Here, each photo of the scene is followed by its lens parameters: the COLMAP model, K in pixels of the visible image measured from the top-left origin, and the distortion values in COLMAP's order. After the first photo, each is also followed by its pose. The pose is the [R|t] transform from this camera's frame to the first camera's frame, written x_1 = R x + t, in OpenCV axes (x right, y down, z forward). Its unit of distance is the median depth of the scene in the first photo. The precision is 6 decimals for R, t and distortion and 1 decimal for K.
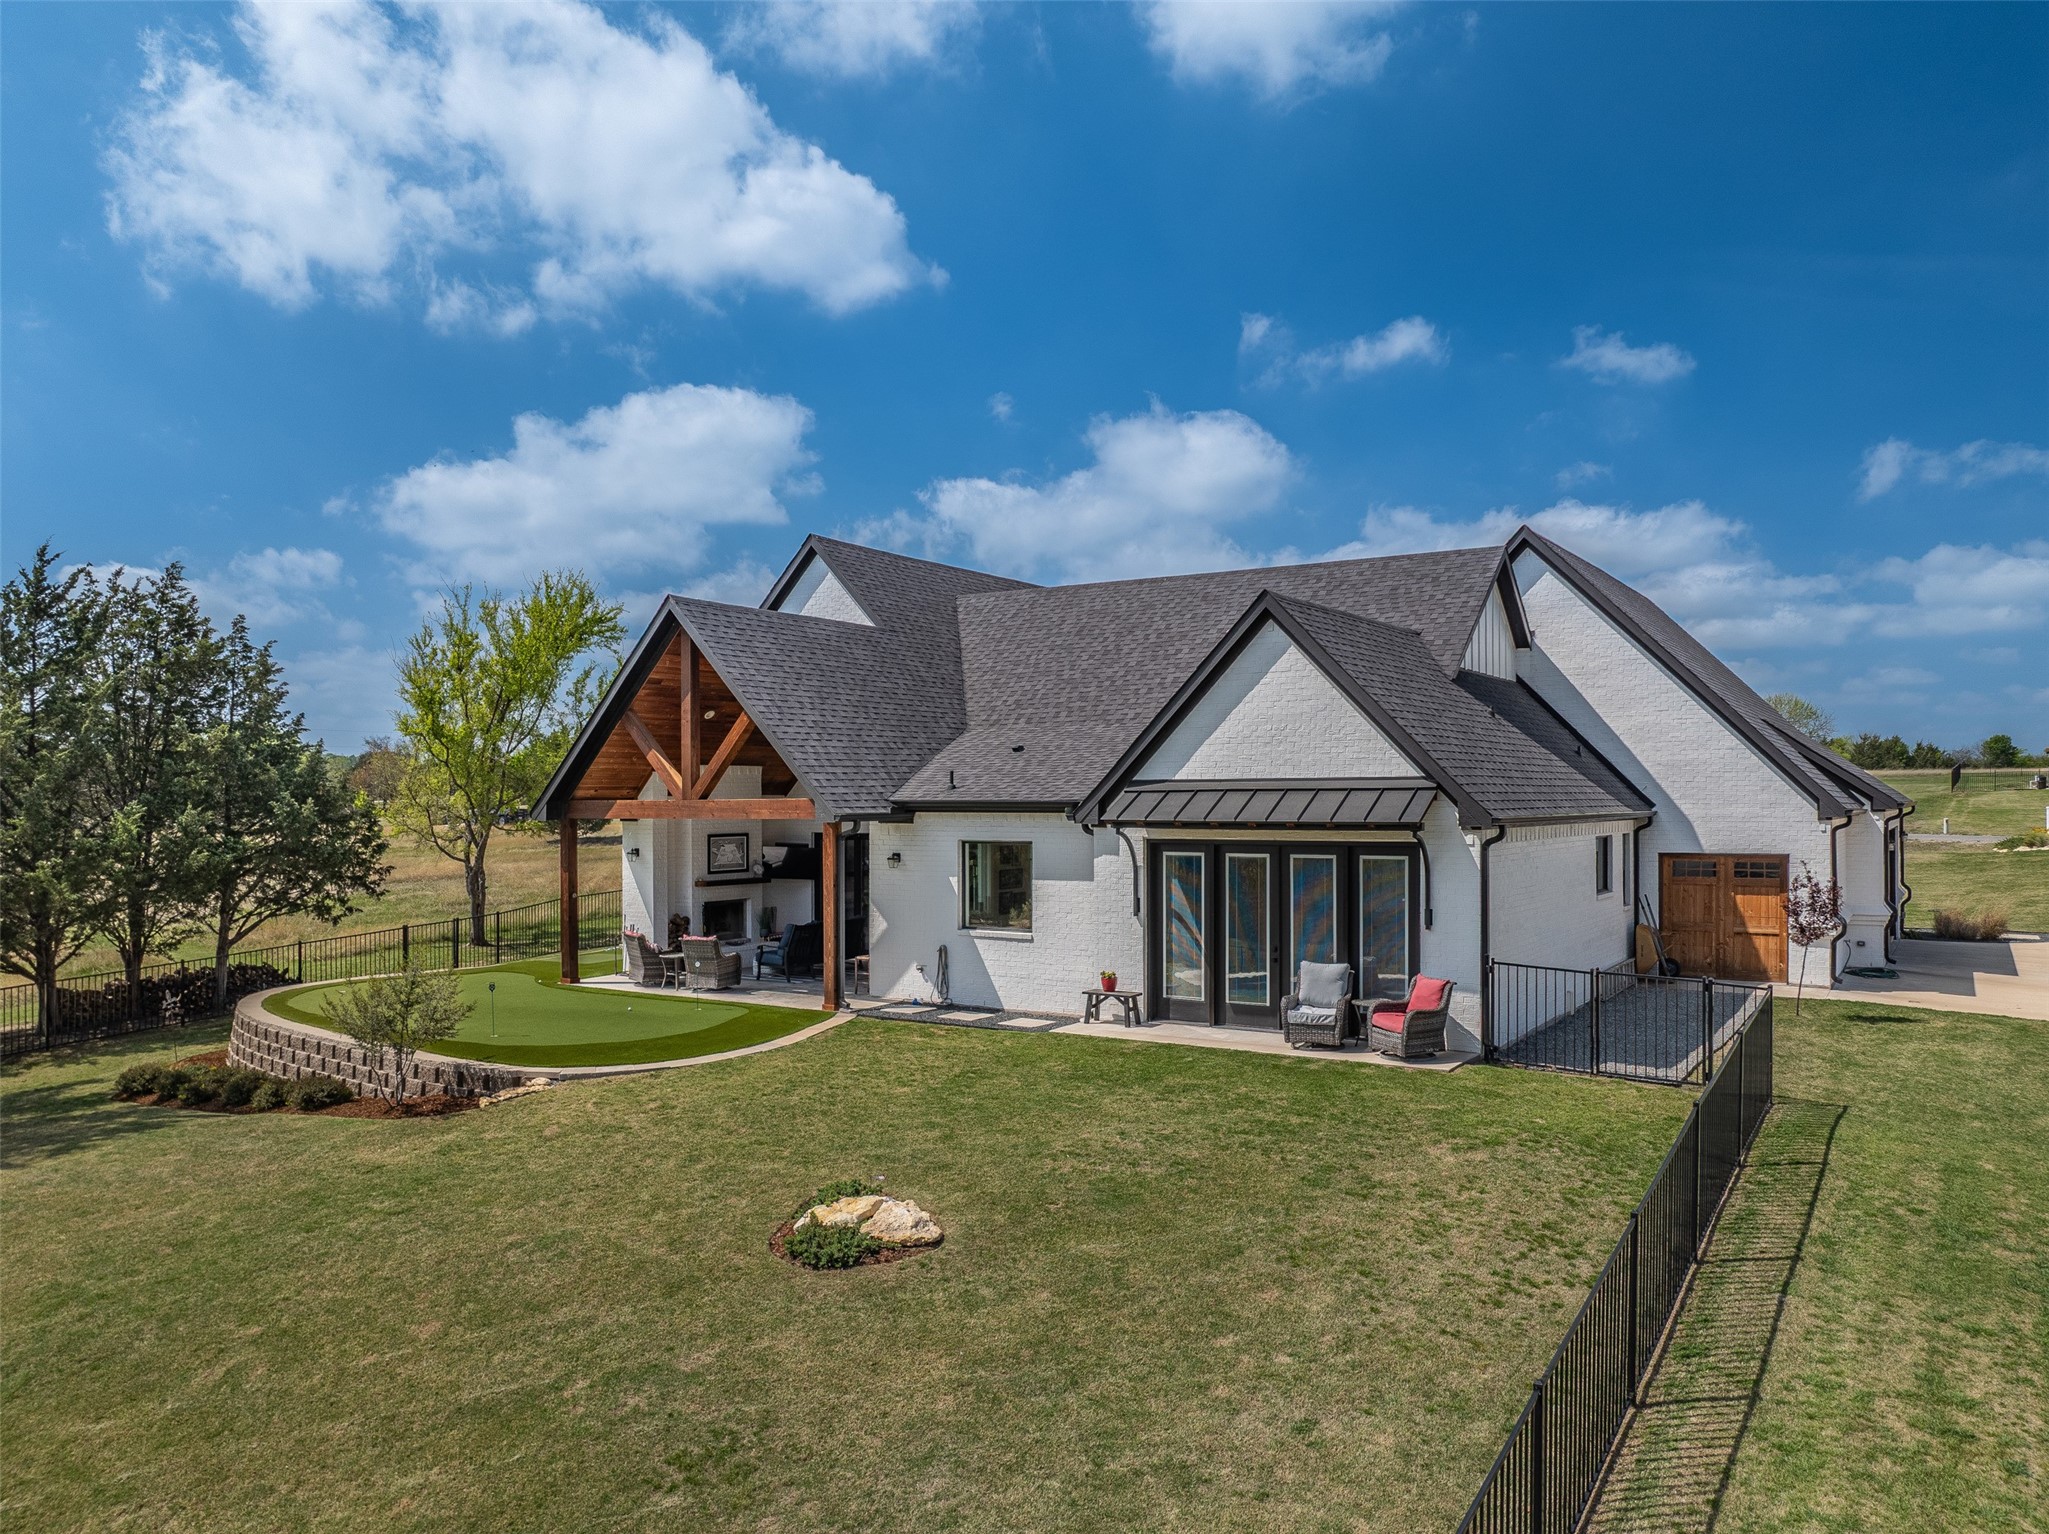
lens RADIAL K [[1458.7, 0, 1025.8], [0, 1458.7, 803.6], [0, 0, 1]] dist [-0.051194, 0.001460]
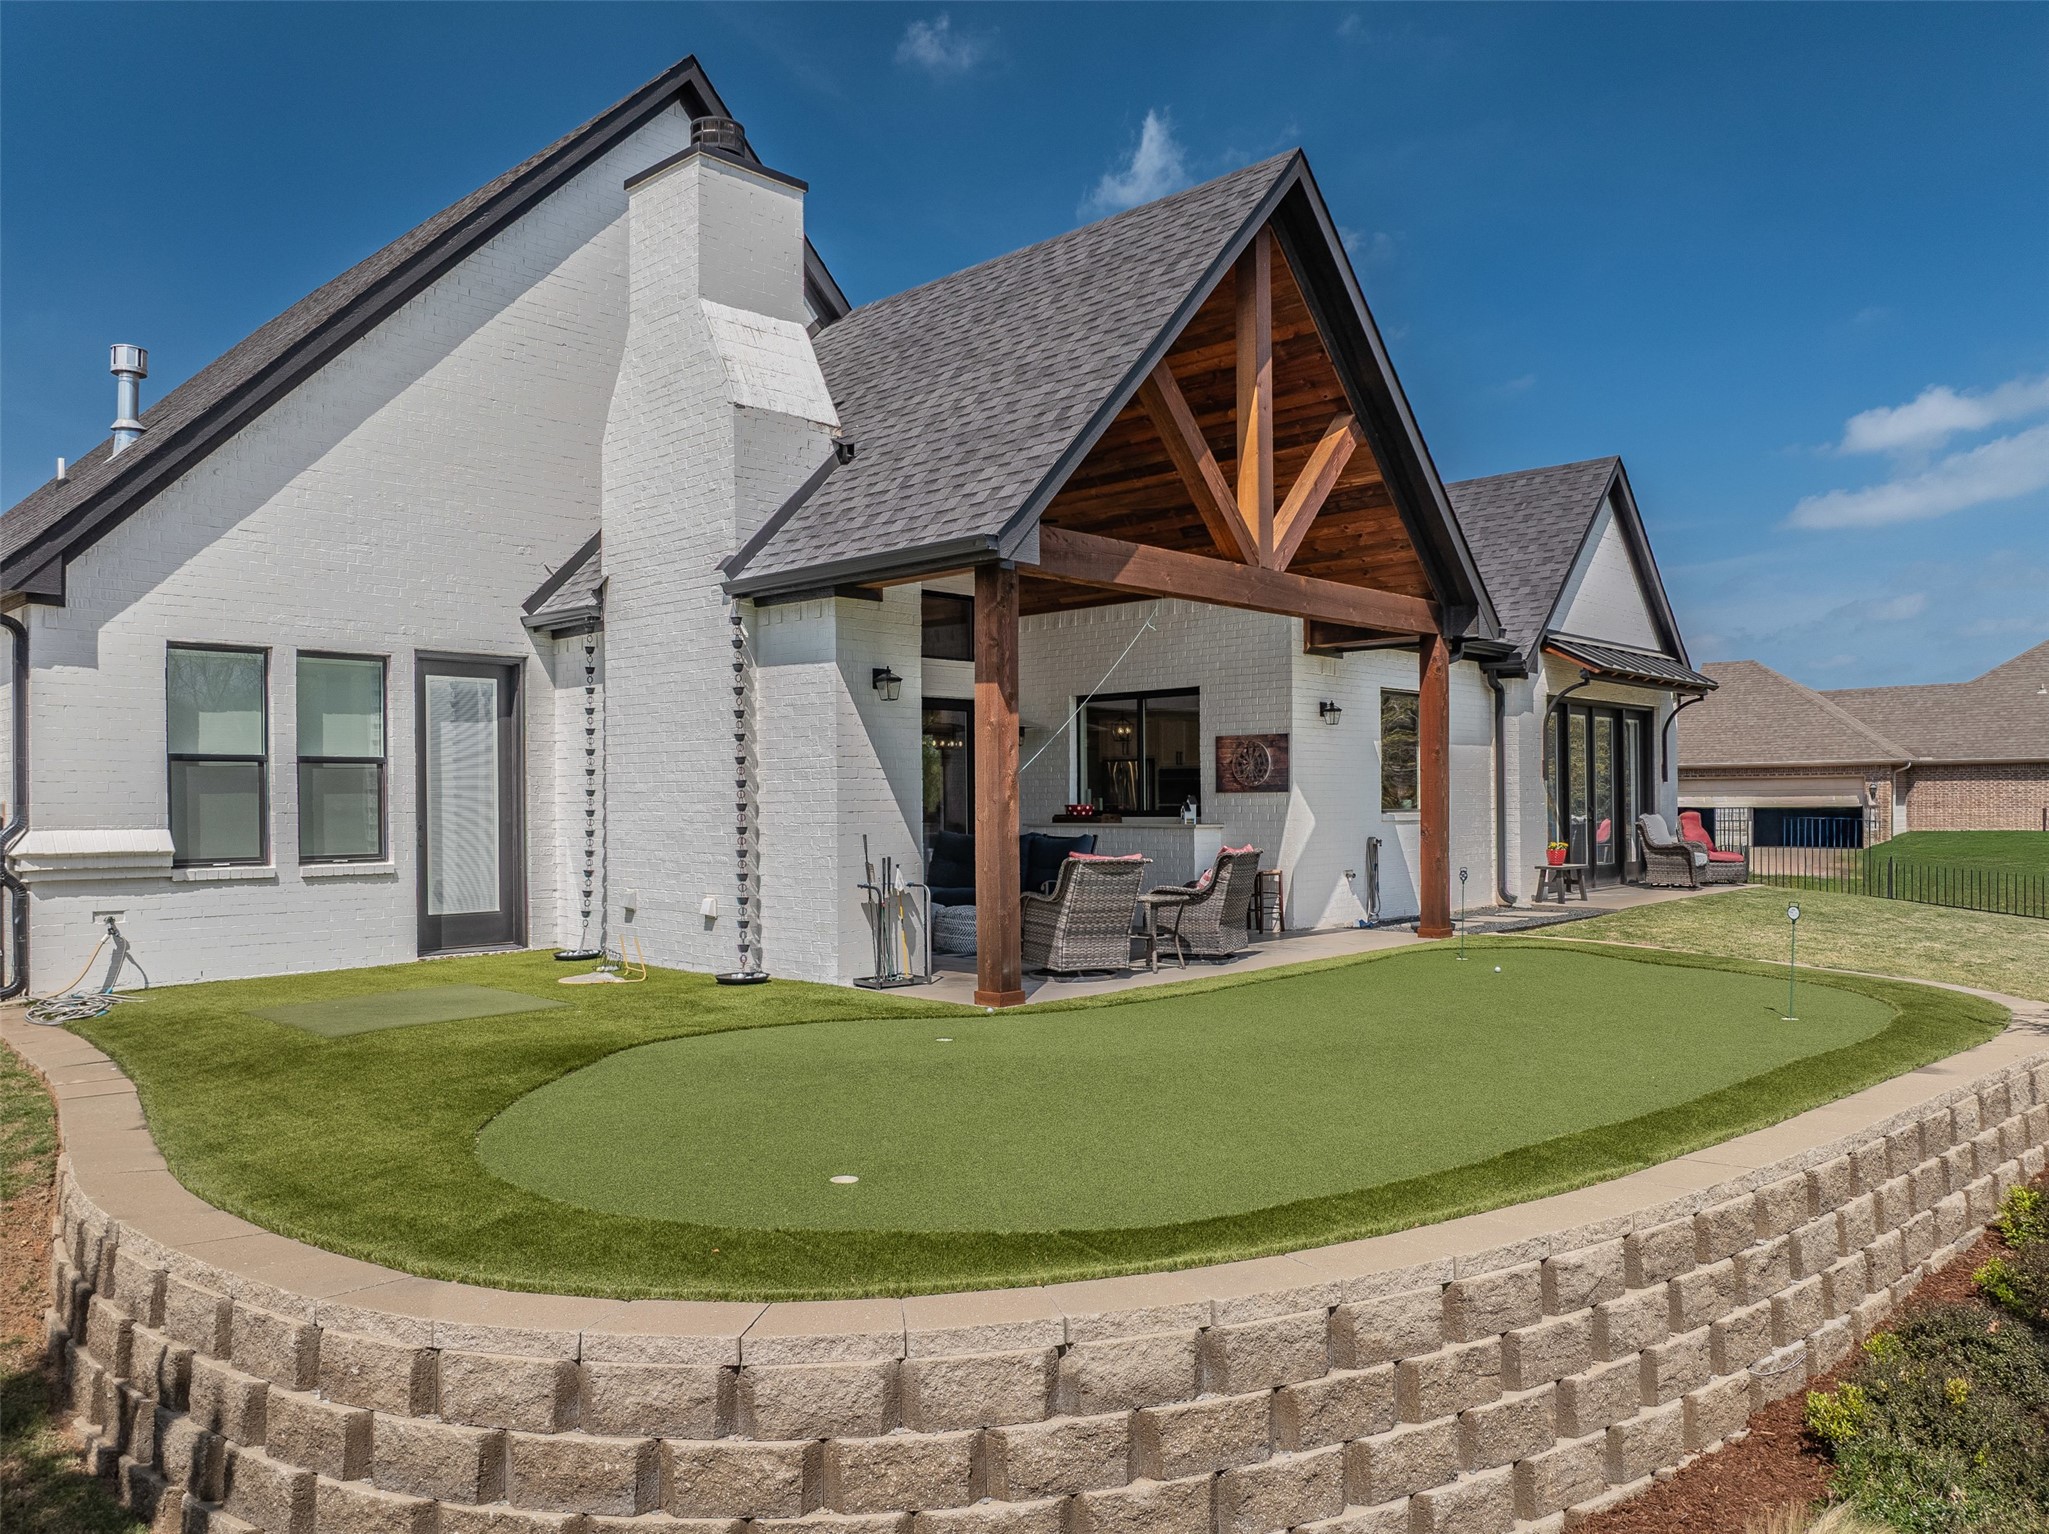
lens RADIAL K [[1414.7, 0, 1032.5], [0, 1414.7, 805.3], [0, 0, 1]] dist [-0.038011, -0.003276]
pose [[0.189975, -0.003123, 0.981784, -0.839565], [0.011548, 0.999933, 0.000946, 0.089244], [-0.981721, 0.011158, 0.189998, 1.152494]]
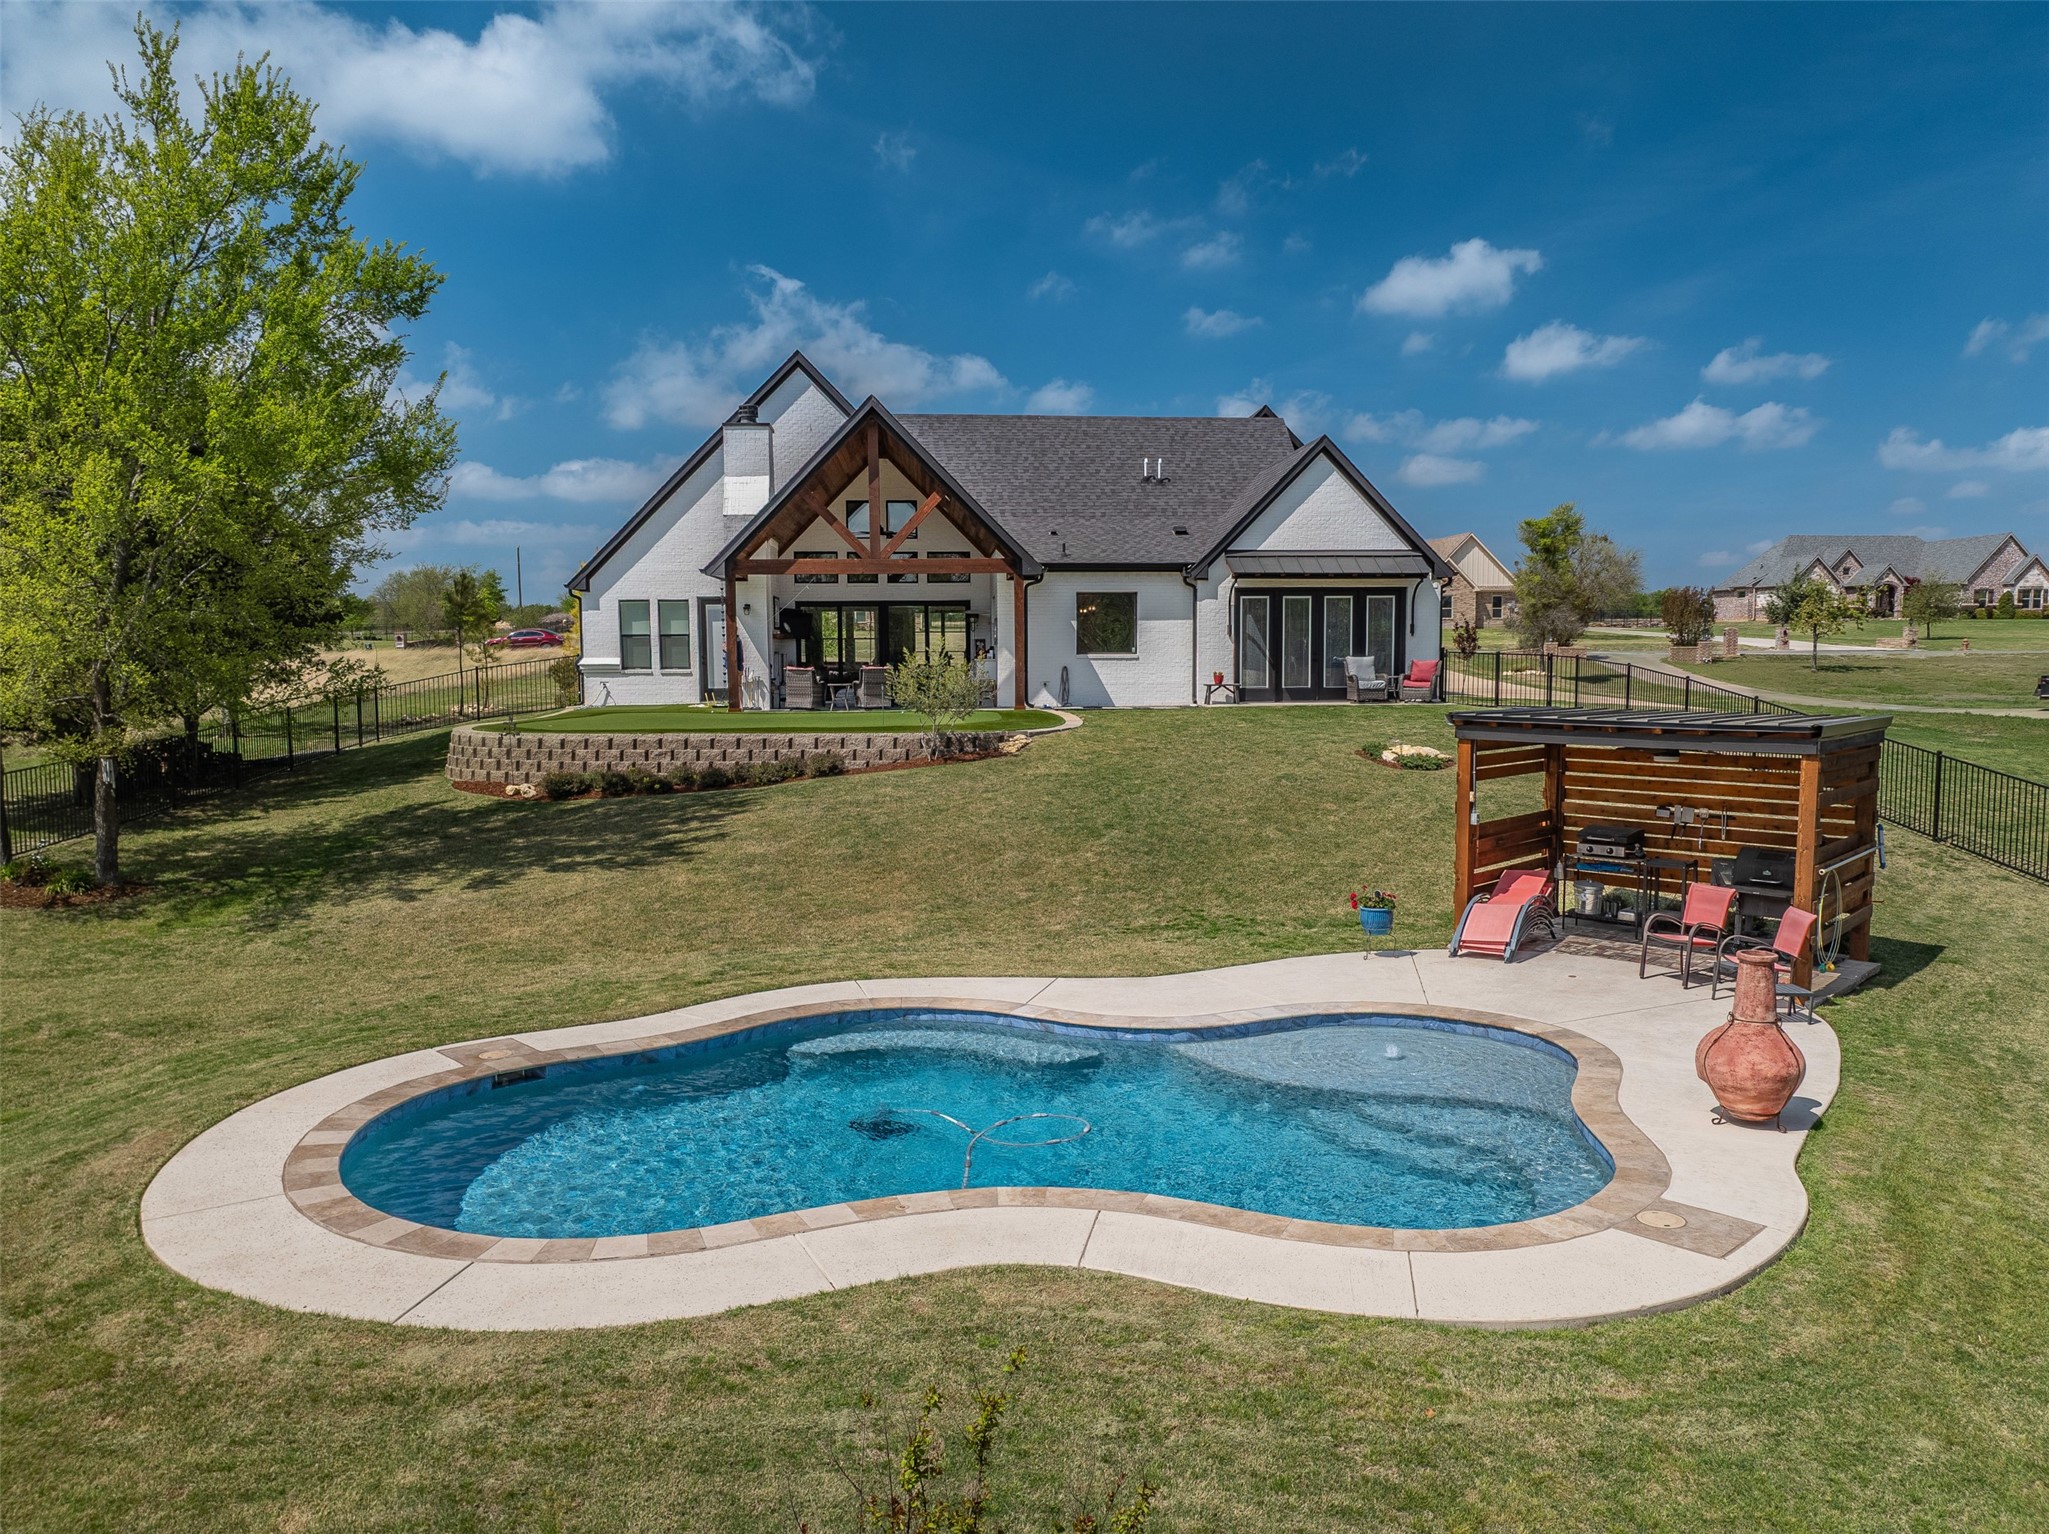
lens RADIAL K [[1414.7, 0, 1032.5], [0, 1414.7, 805.3], [0, 0, 1]] dist [-0.038011, -0.003276]
pose [[0.804754, -0.065820, 0.589948, -1.017769], [0.006584, 0.994762, 0.102004, 0.102038], [-0.593572, -0.078204, 0.800972, -0.116412]]
